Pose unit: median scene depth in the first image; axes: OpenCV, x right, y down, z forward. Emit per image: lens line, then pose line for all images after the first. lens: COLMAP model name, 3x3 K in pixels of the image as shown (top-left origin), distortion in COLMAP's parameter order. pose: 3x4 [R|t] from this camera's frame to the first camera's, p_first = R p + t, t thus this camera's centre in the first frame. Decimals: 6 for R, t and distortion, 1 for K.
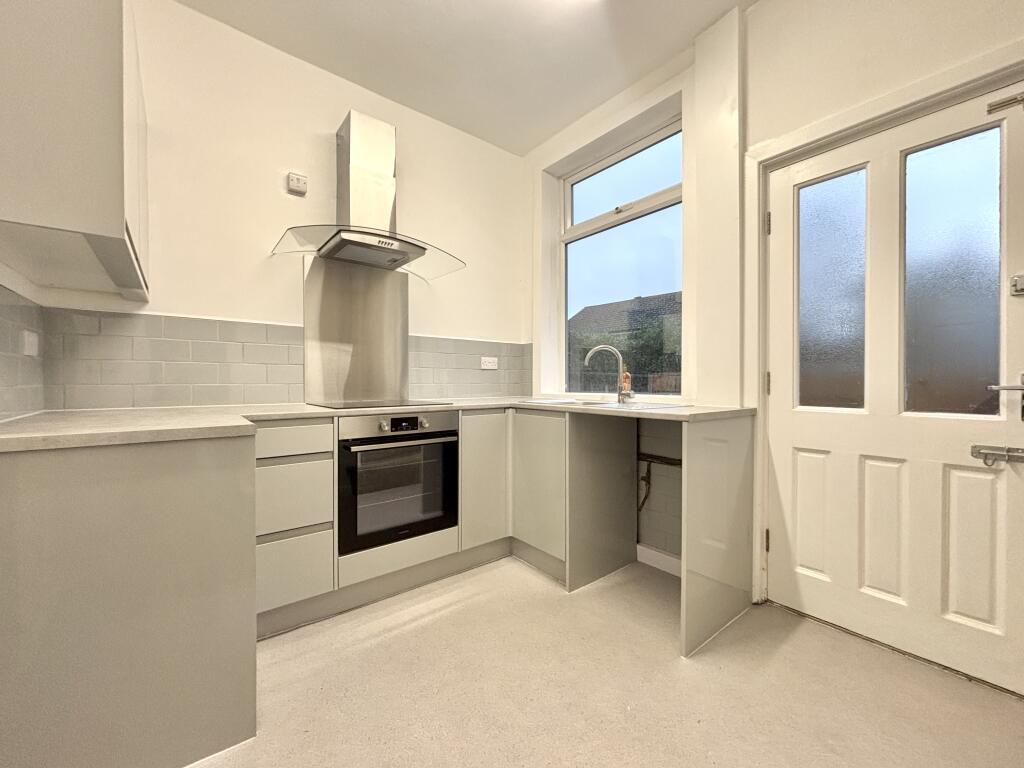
lens RADIAL K [[411.3, 0, 502.3], [0, 411.3, 383.3], [0, 0, 1]] dist [-0.000121, -0.000014]
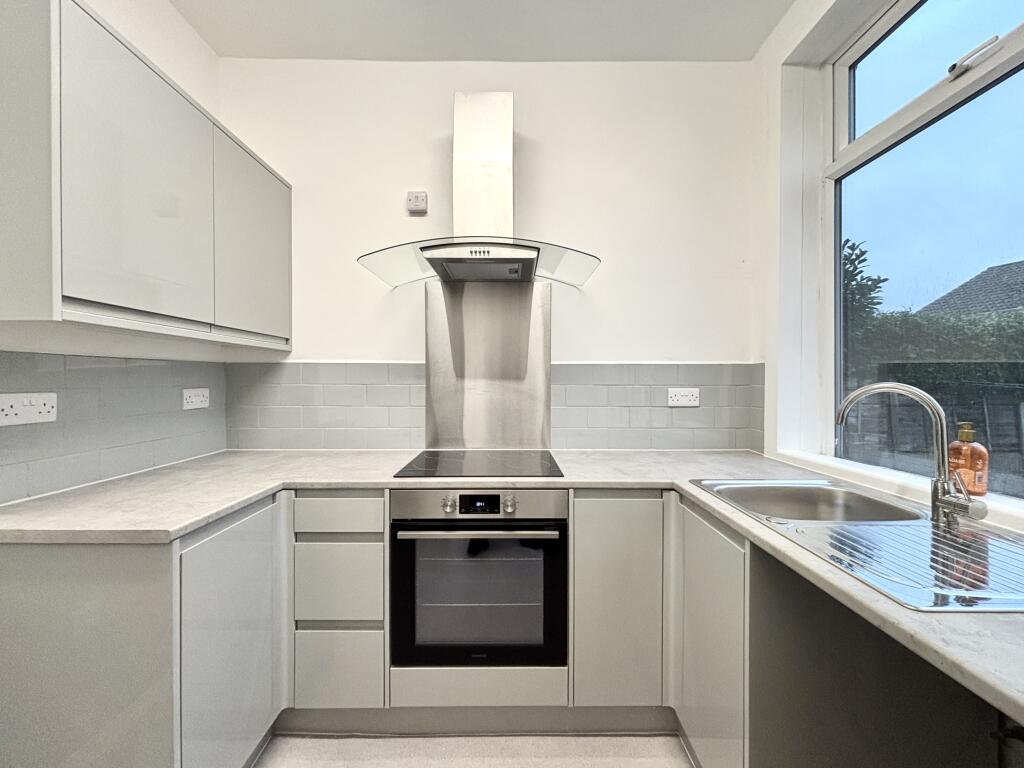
lens RADIAL K [[413.5, 0, 512.0], [0, 413.5, 384.0], [0, 0, 1]] dist [0.001281, -0.000208]
pose [[0.788269, 0.004699, -0.615313, 0.224968], [-0.001147, 0.999980, 0.006168, -0.103820], [0.615330, -0.004157, 0.788259, 0.437341]]
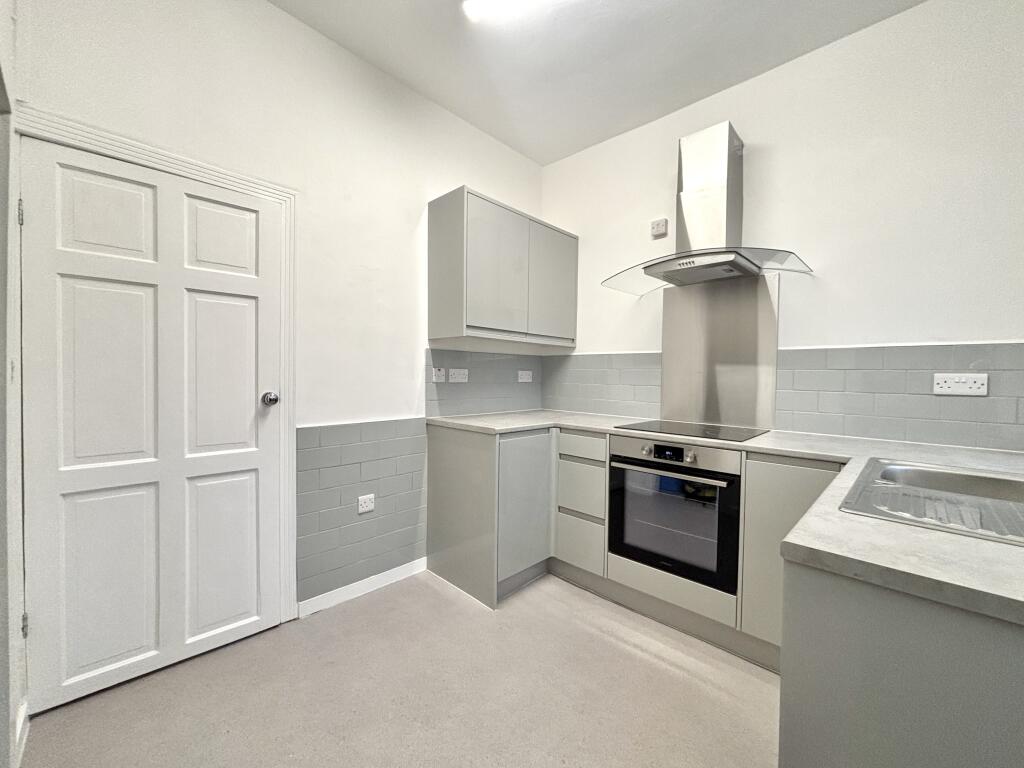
lens RADIAL K [[405.6, 0, 512.0], [0, 405.6, 384.0], [0, 0, 1]] dist [-0.000187, 0.000011]
pose [[0.134989, 0.020909, -0.990626, 0.601414], [-0.017745, 0.999668, 0.018682, -0.068180], [0.990688, 0.015057, 0.135315, 0.466821]]
